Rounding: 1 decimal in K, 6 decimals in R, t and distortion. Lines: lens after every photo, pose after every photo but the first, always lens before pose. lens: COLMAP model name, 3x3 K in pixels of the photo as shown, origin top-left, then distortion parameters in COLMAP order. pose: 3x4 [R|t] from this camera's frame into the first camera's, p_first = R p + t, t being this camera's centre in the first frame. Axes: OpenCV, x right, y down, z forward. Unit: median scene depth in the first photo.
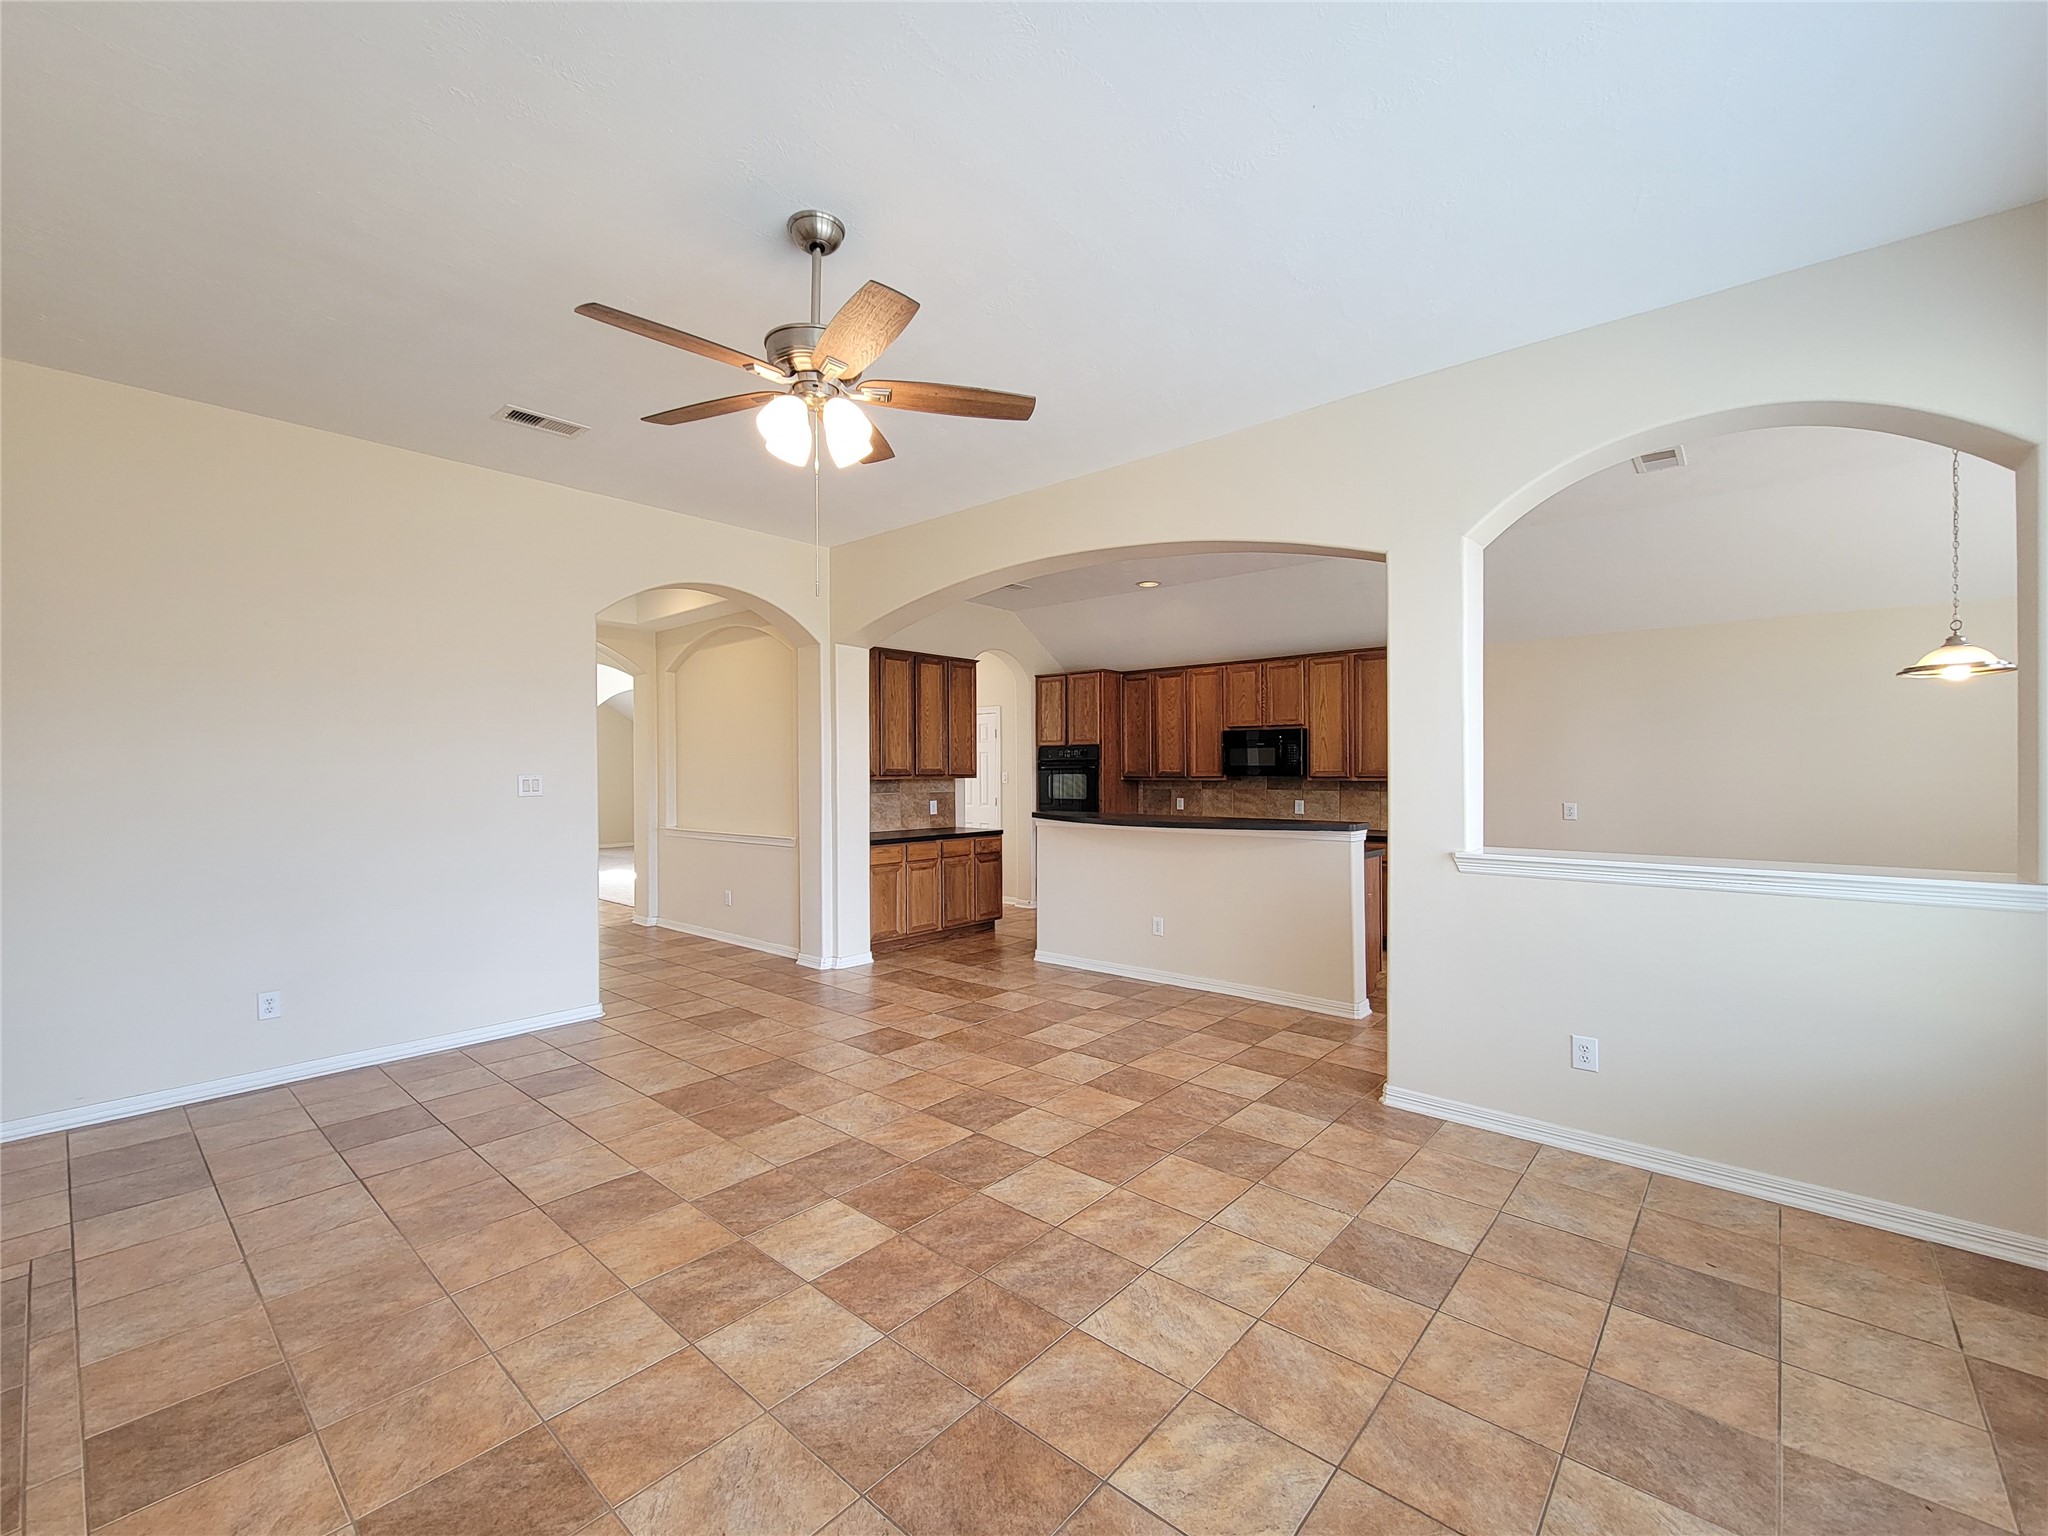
lens RADIAL K [[857.0, 0, 1017.2], [0, 857.0, 773.8], [0, 0, 1]] dist [0.001152, -0.000047]
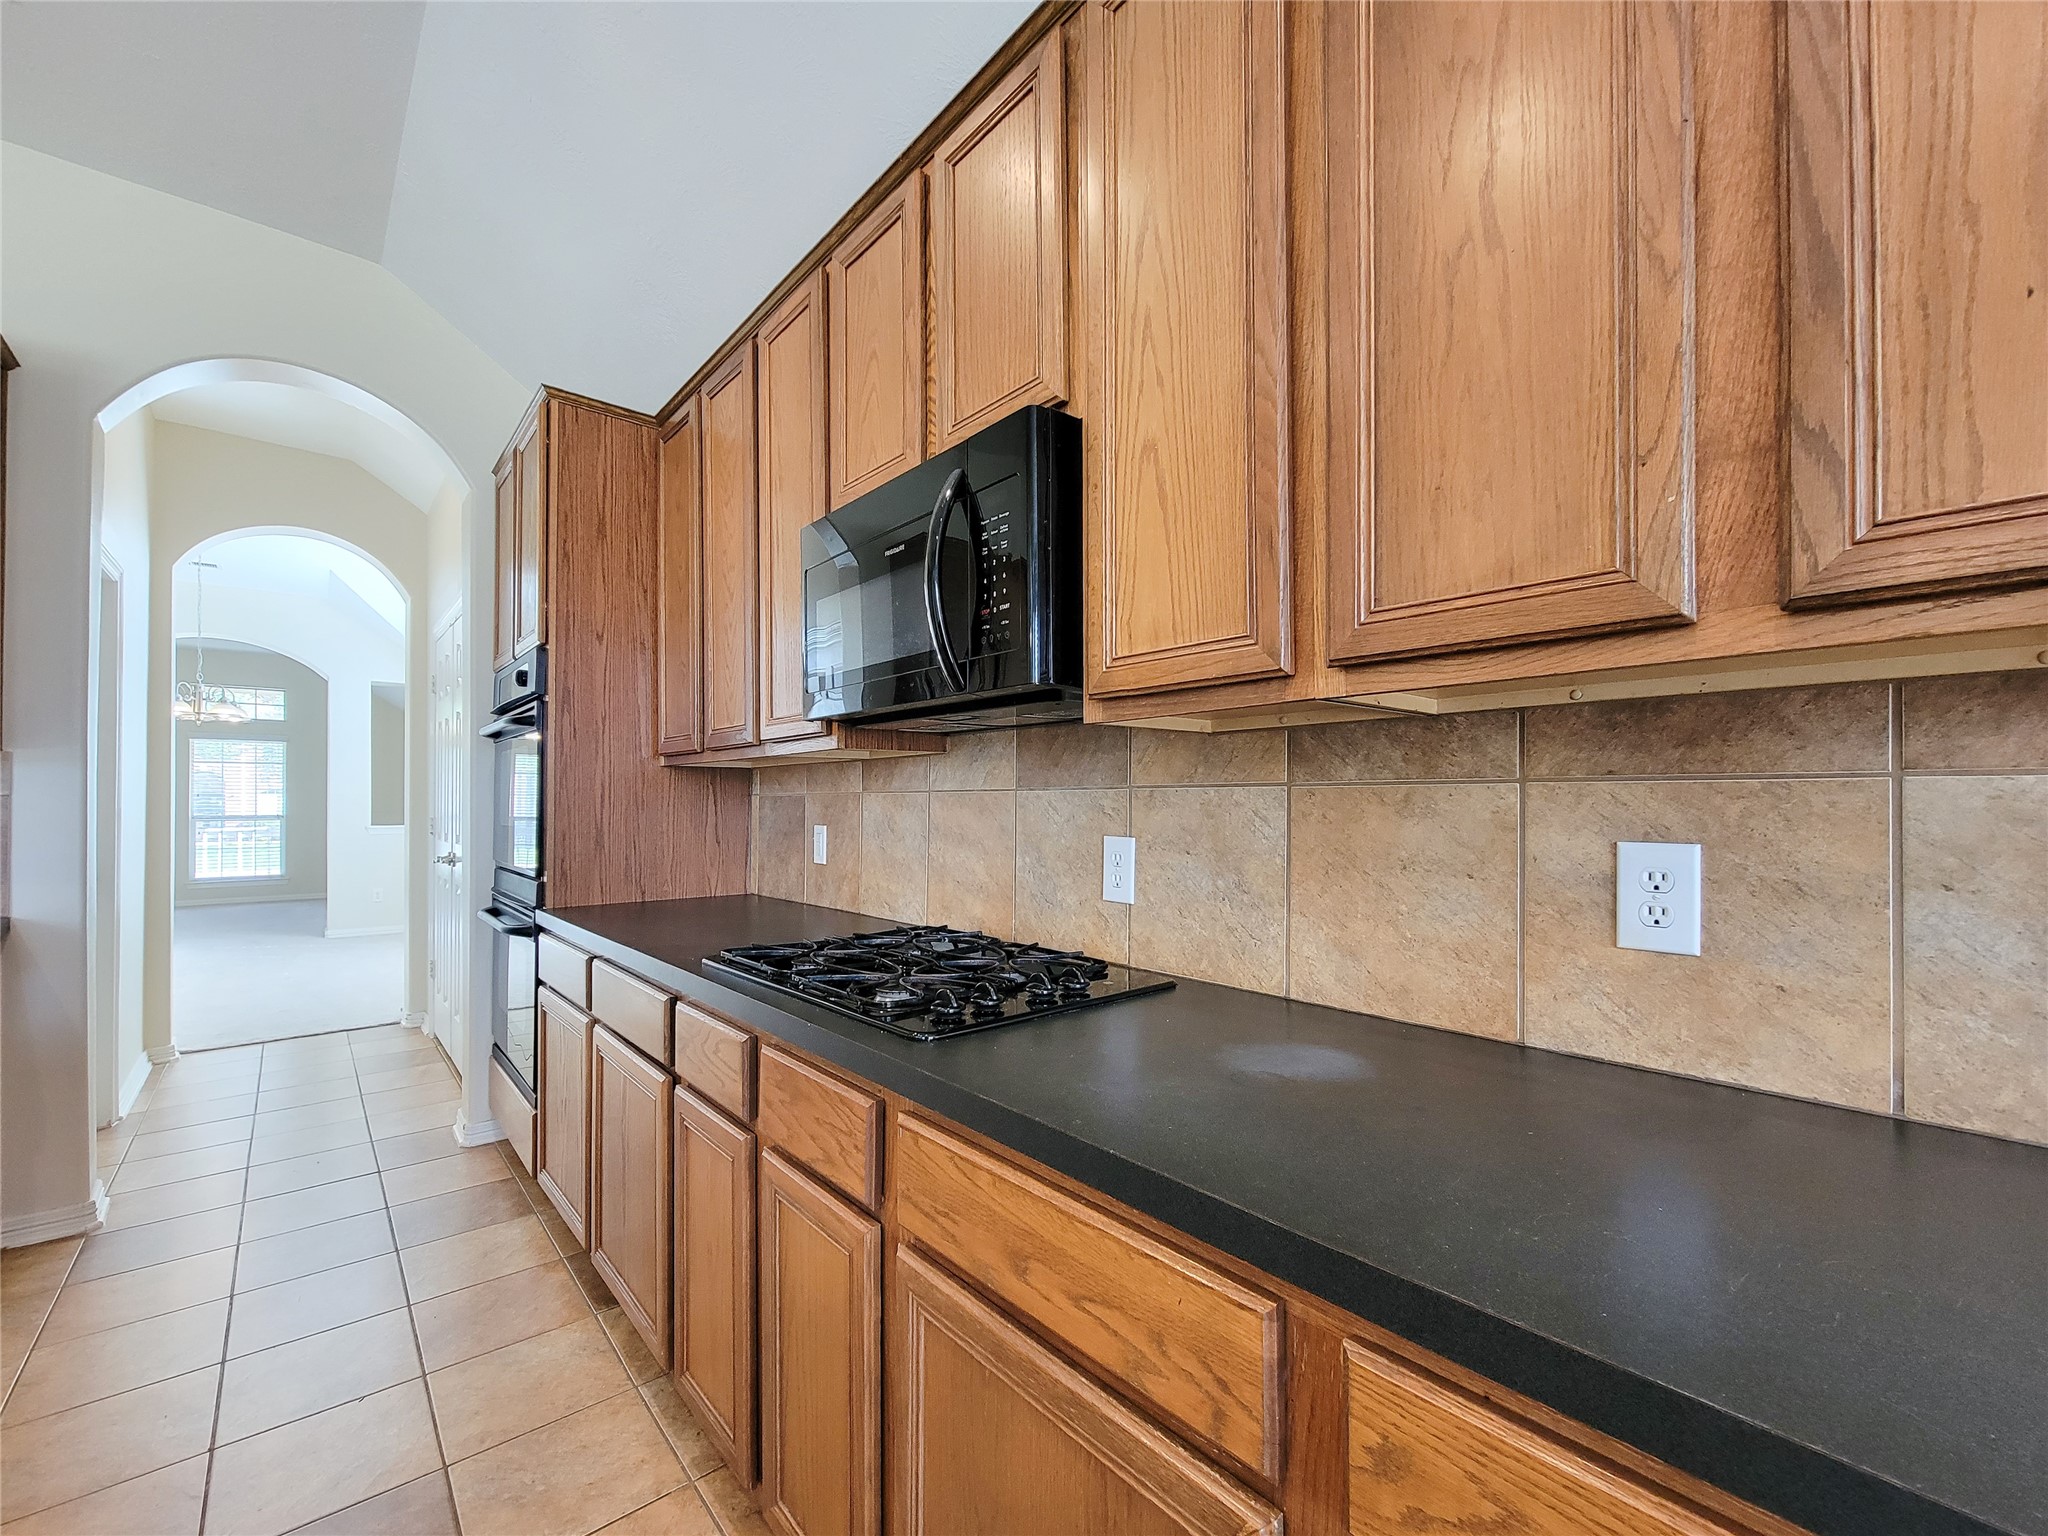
lens RADIAL K [[860.7, 0, 1024.7], [0, 860.7, 796.1], [0, 0, 1]] dist [-0.000724, -0.000373]
pose [[0.991511, 0.001066, -0.130020, 0.580536], [-0.002166, 0.999963, -0.008312, 0.040126], [0.130007, 0.008523, 0.991476, 1.375839]]
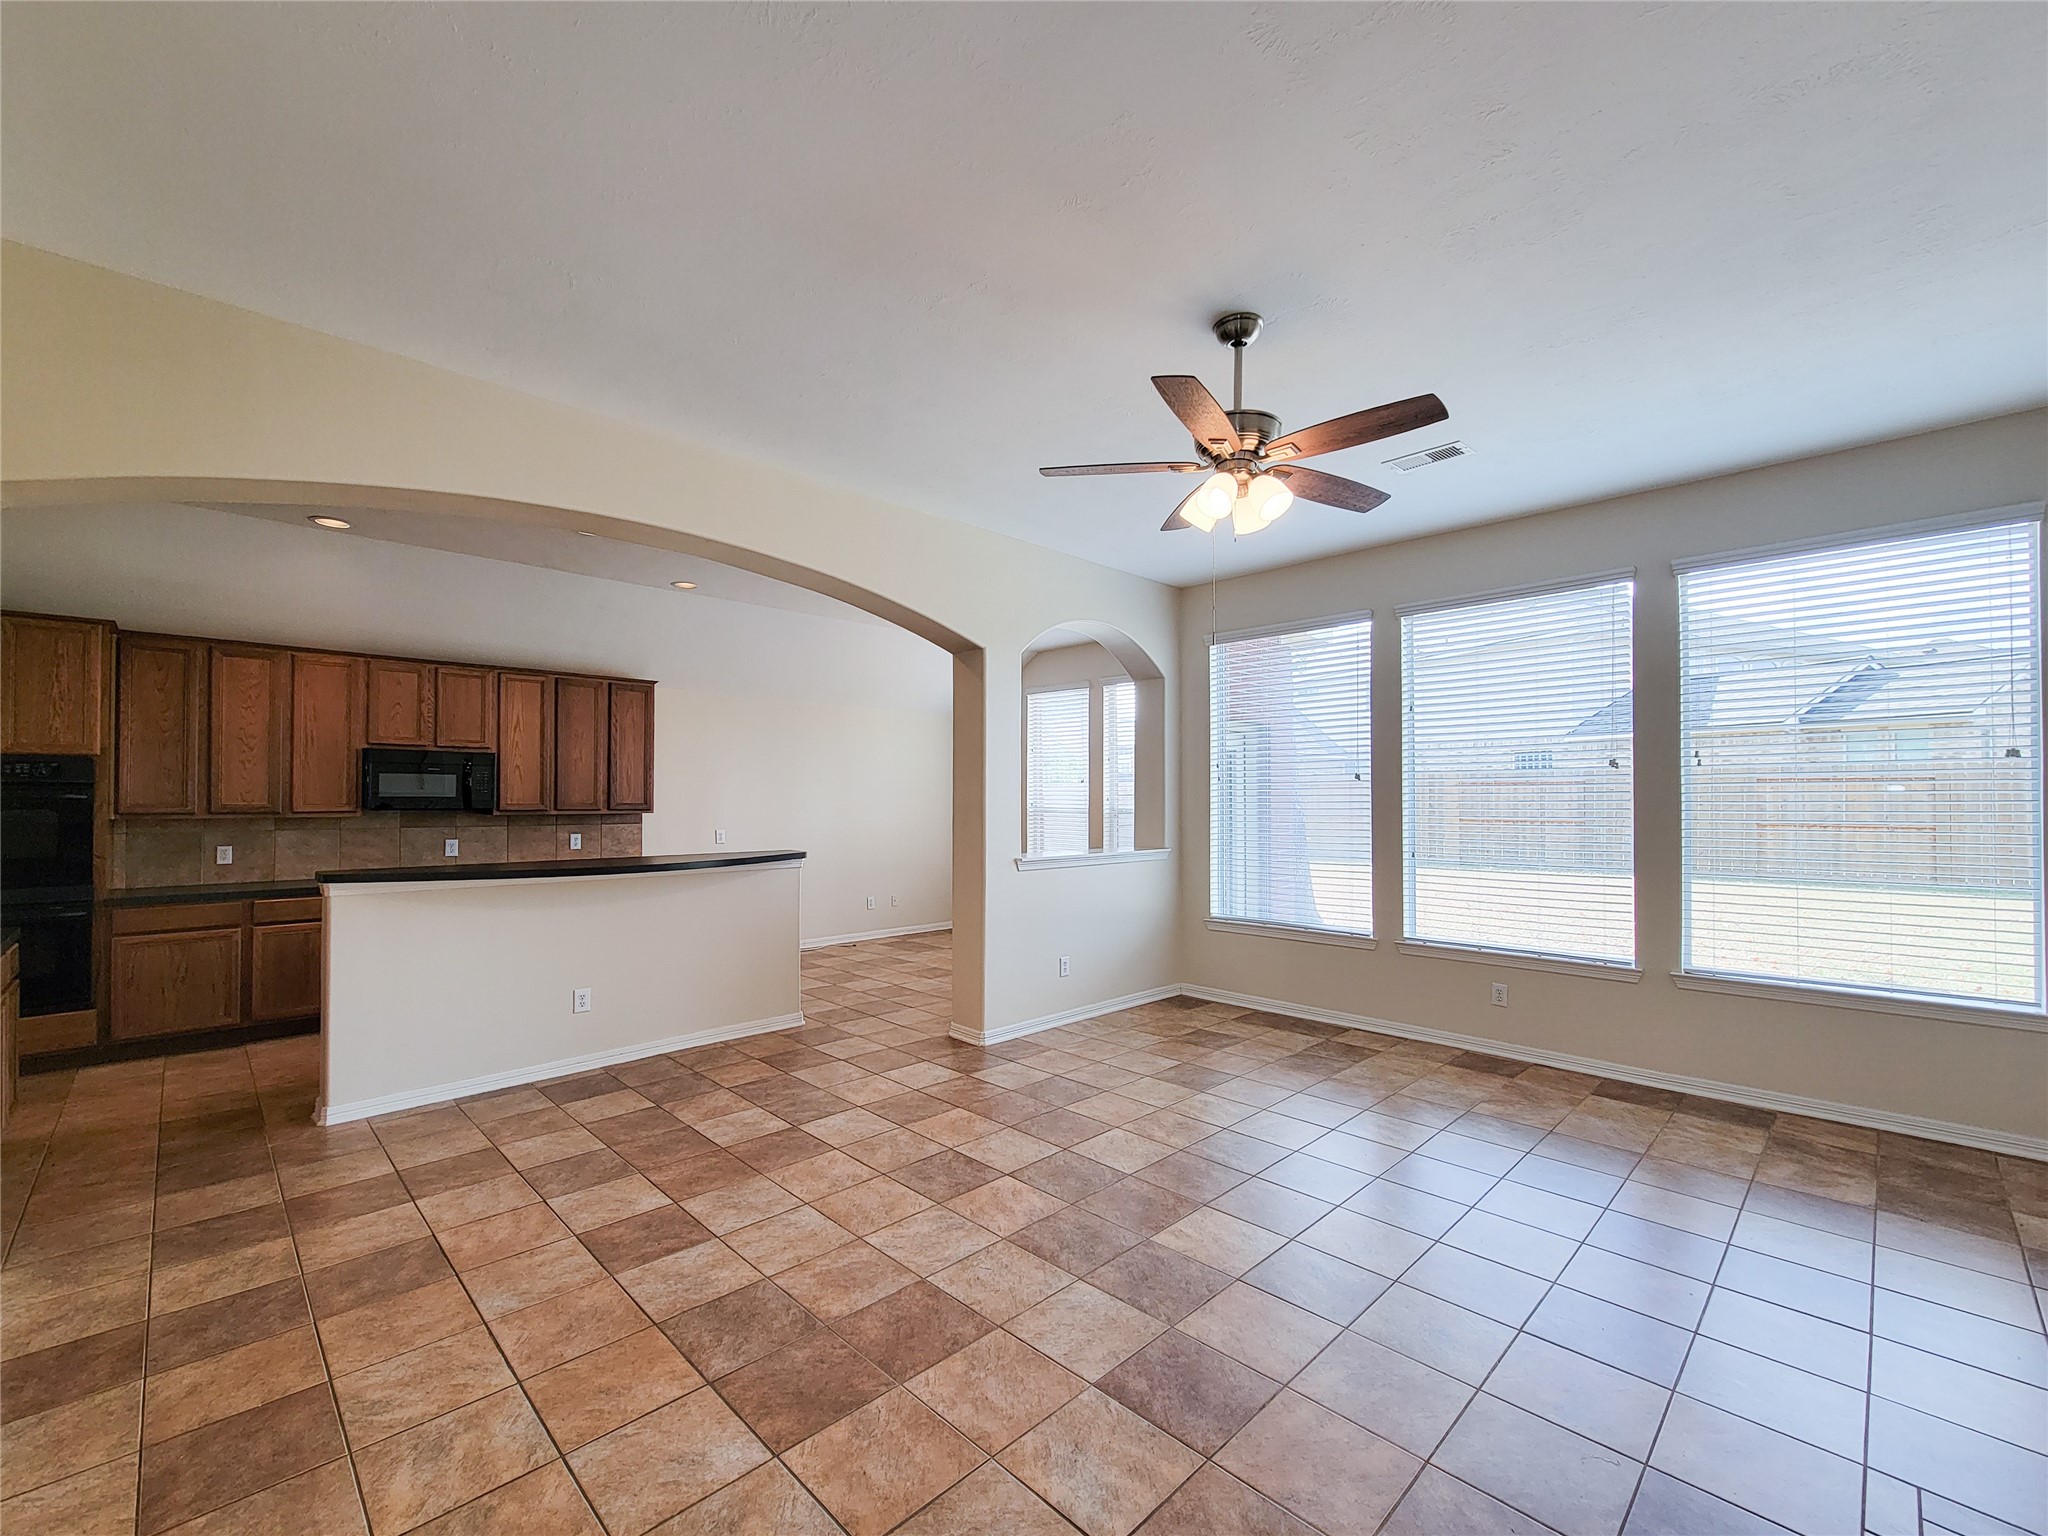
lens RADIAL K [[861.9, 0, 1030.9], [0, 861.9, 778.6], [0, 0, 1]] dist [0.001405, -0.000129]
pose [[0.058721, 0.027058, 0.997908, -0.799515], [0.001675, 0.999629, -0.027203, -0.006372], [-0.998273, 0.003269, 0.058653, 0.699137]]
